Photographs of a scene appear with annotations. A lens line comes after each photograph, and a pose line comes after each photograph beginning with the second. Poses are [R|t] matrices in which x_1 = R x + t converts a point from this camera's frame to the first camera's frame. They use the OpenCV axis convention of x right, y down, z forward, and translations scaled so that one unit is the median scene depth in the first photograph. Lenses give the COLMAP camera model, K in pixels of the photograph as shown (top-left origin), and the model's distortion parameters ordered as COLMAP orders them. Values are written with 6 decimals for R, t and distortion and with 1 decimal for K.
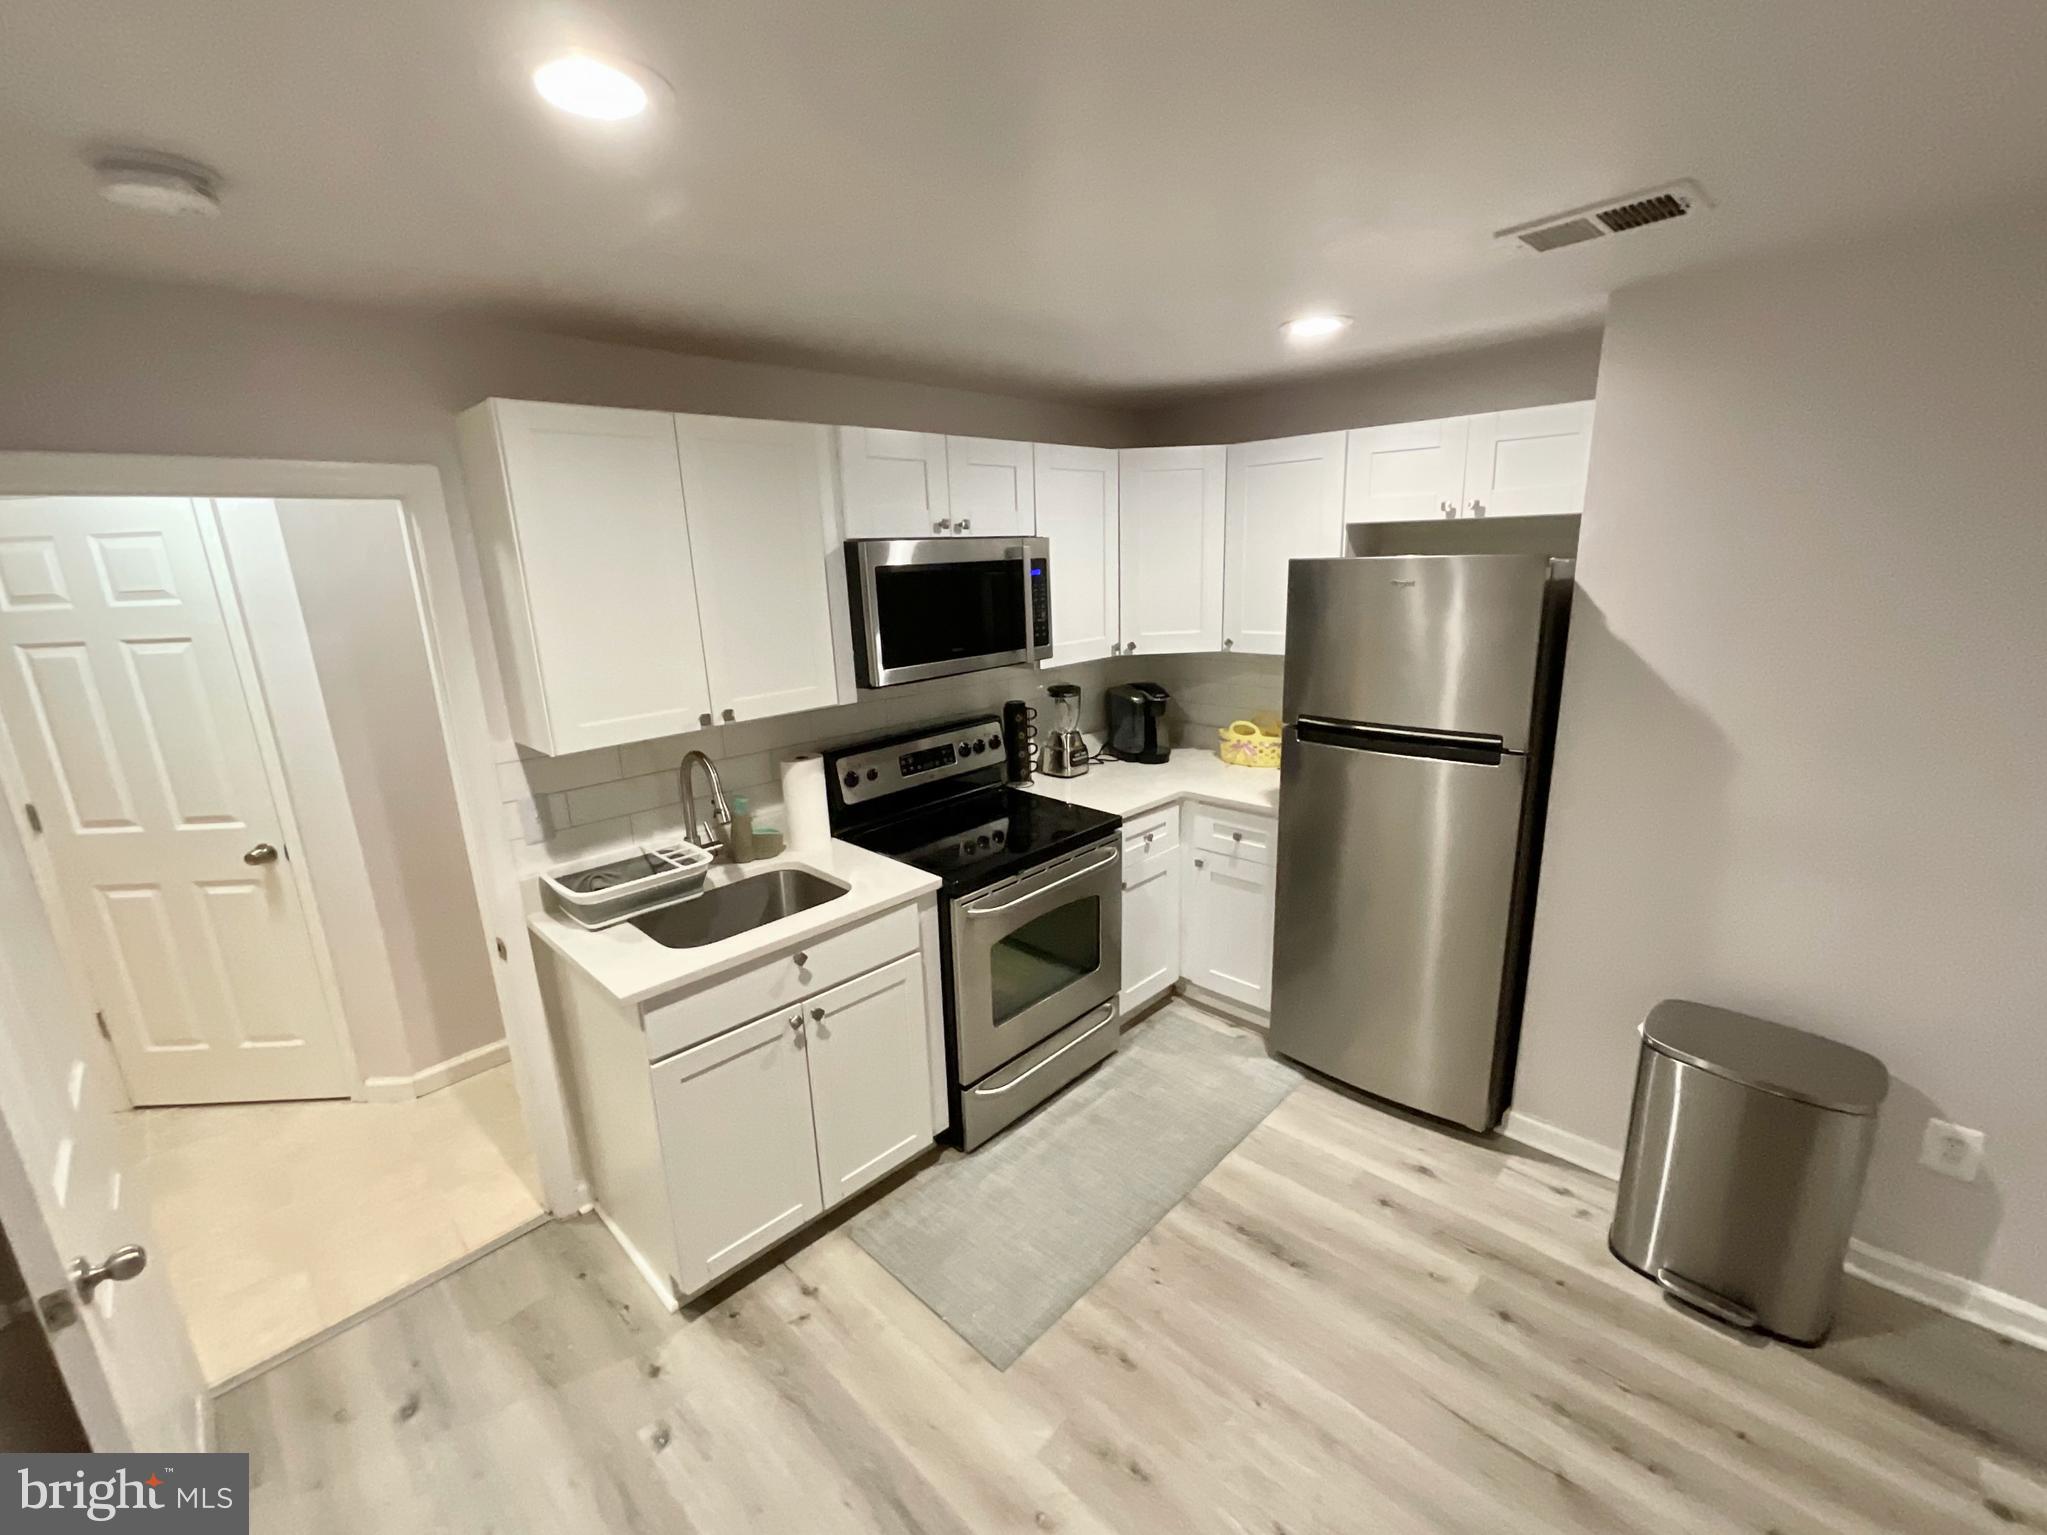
lens RADIAL K [[854.1, 0, 1025.2], [0, 854.1, 771.0], [0, 0, 1]] dist [-0.001440, 0.003811]
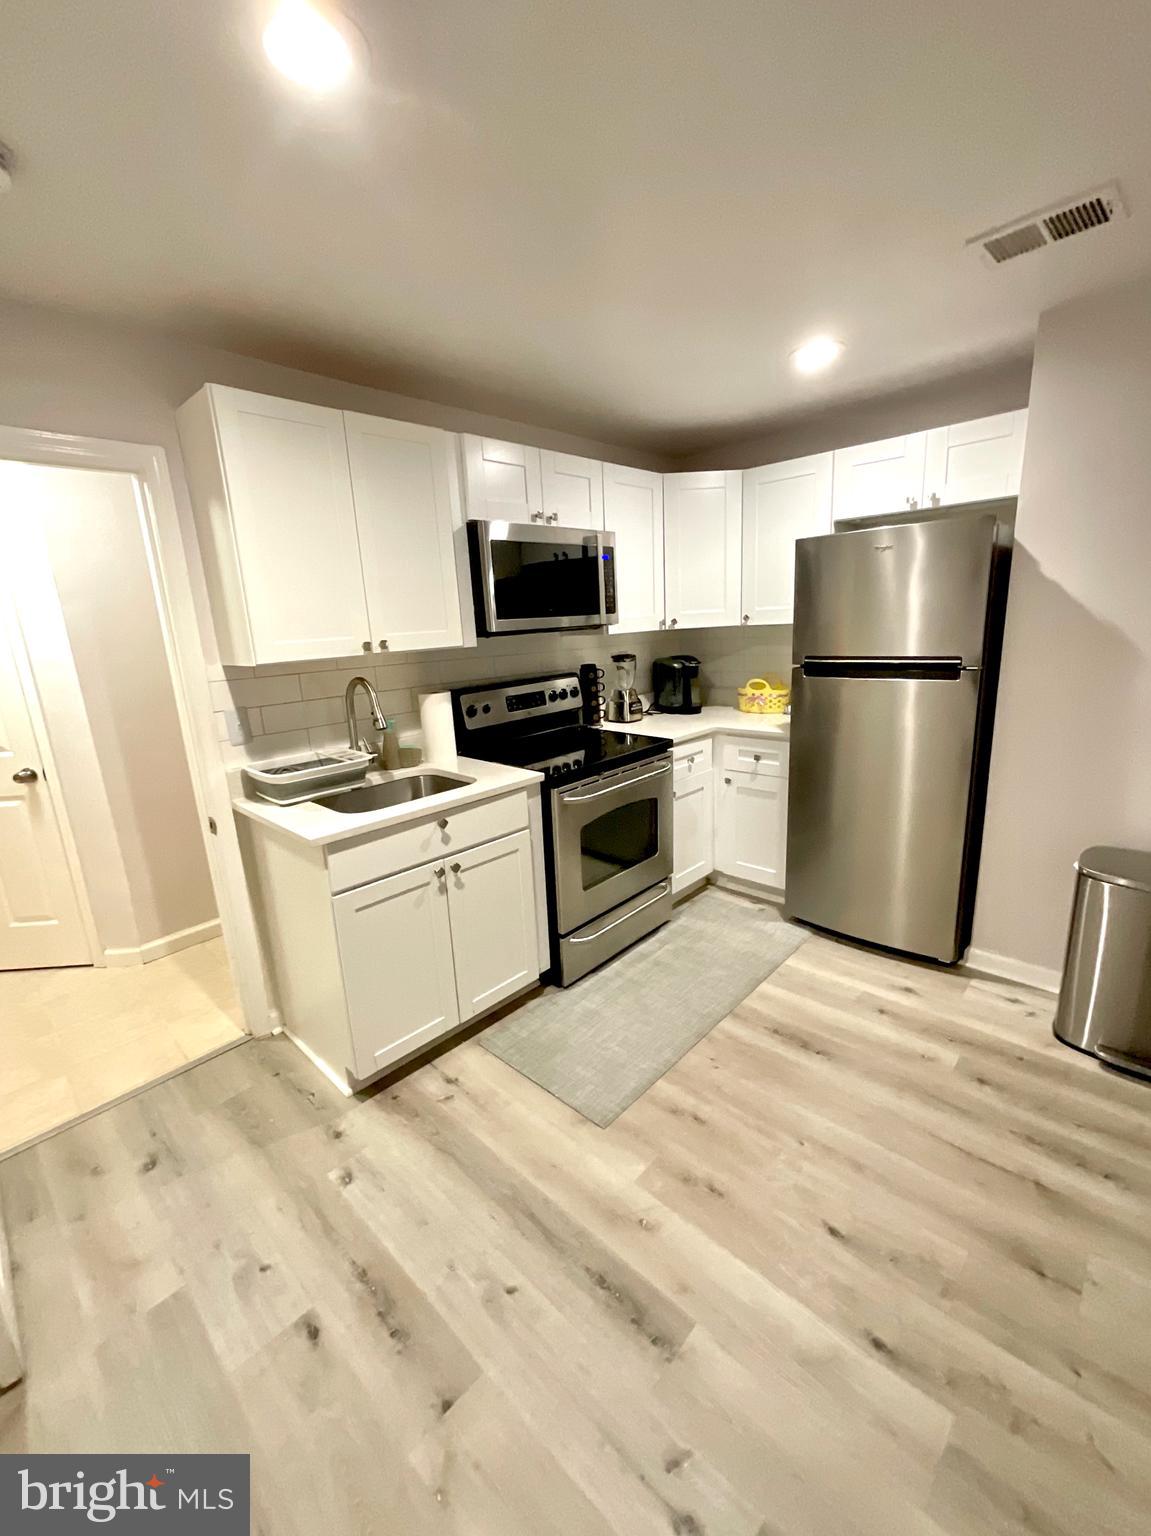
lens RADIAL K [[623.8, 0, 580.7], [0, 623.8, 767.7], [0, 0, 1]] dist [-0.000428, 0.003368]
pose [[0.999800, -0.017643, 0.009421, -0.049825], [0.017764, 0.999759, -0.012899, 0.130596], [-0.009192, 0.013064, 0.999872, 0.028727]]
